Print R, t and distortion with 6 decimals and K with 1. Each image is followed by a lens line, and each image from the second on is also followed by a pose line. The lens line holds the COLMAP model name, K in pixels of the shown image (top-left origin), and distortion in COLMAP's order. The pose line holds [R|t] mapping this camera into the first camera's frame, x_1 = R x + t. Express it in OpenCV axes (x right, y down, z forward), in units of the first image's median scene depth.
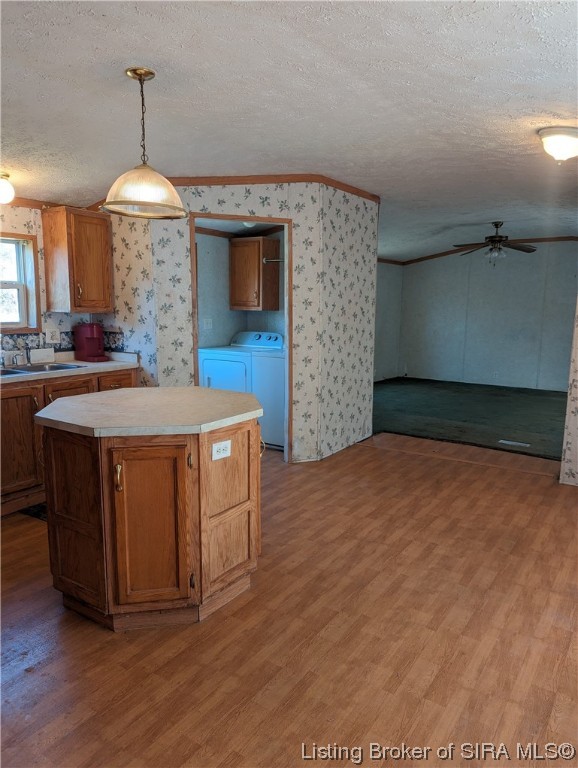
lens RADIAL K [[540.6, 0, 298.3], [0, 540.6, 388.0], [0, 0, 1]] dist [0.056798, -0.044965]
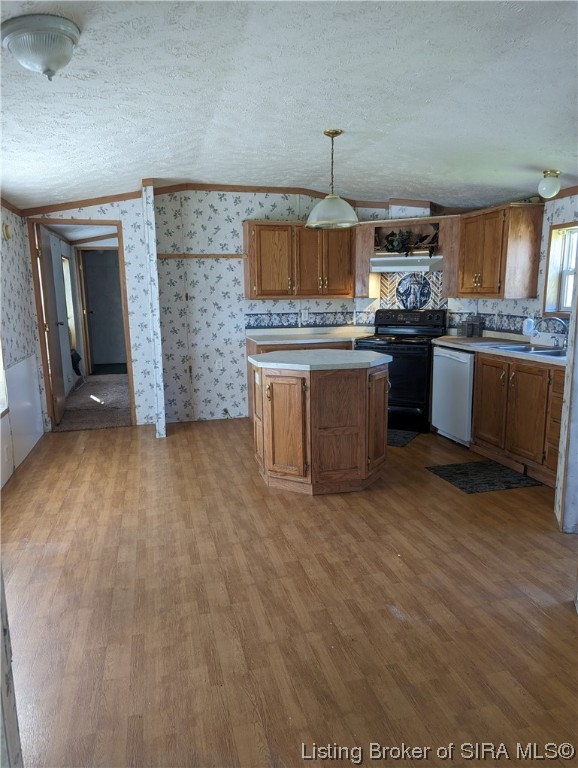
lens RADIAL K [[539.3, 0, 287.8], [0, 539.3, 393.5], [0, 0, 1]] dist [0.056250, -0.046171]
pose [[-0.671735, 0.133751, -0.728617, 0.497044], [-0.112834, 0.953616, 0.279080, -0.153366], [0.732148, 0.269681, -0.625486, 1.050250]]
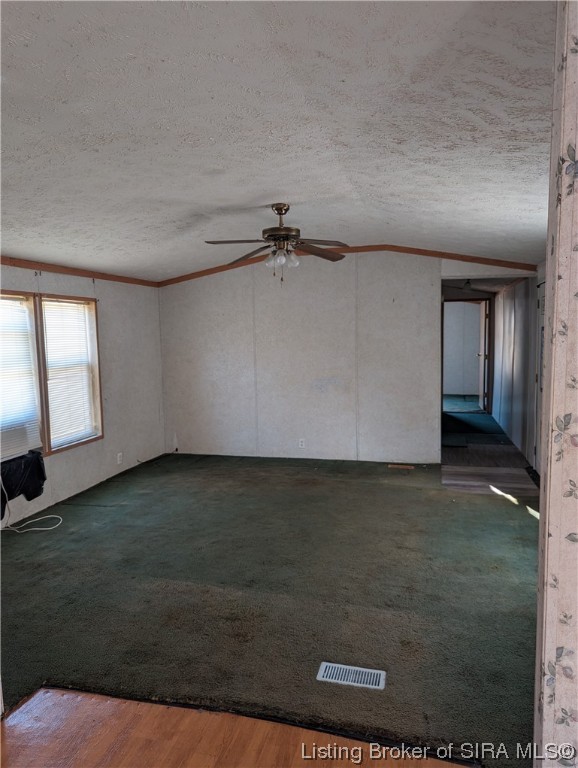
lens RADIAL K [[540.6, 0, 298.3], [0, 540.6, 388.0], [0, 0, 1]] dist [0.056798, -0.044965]
pose [[0.941063, -0.062494, 0.332407, 0.257366], [0.081546, 0.995713, -0.043664, -0.123039], [-0.328253, 0.068197, 0.942125, 0.669017]]
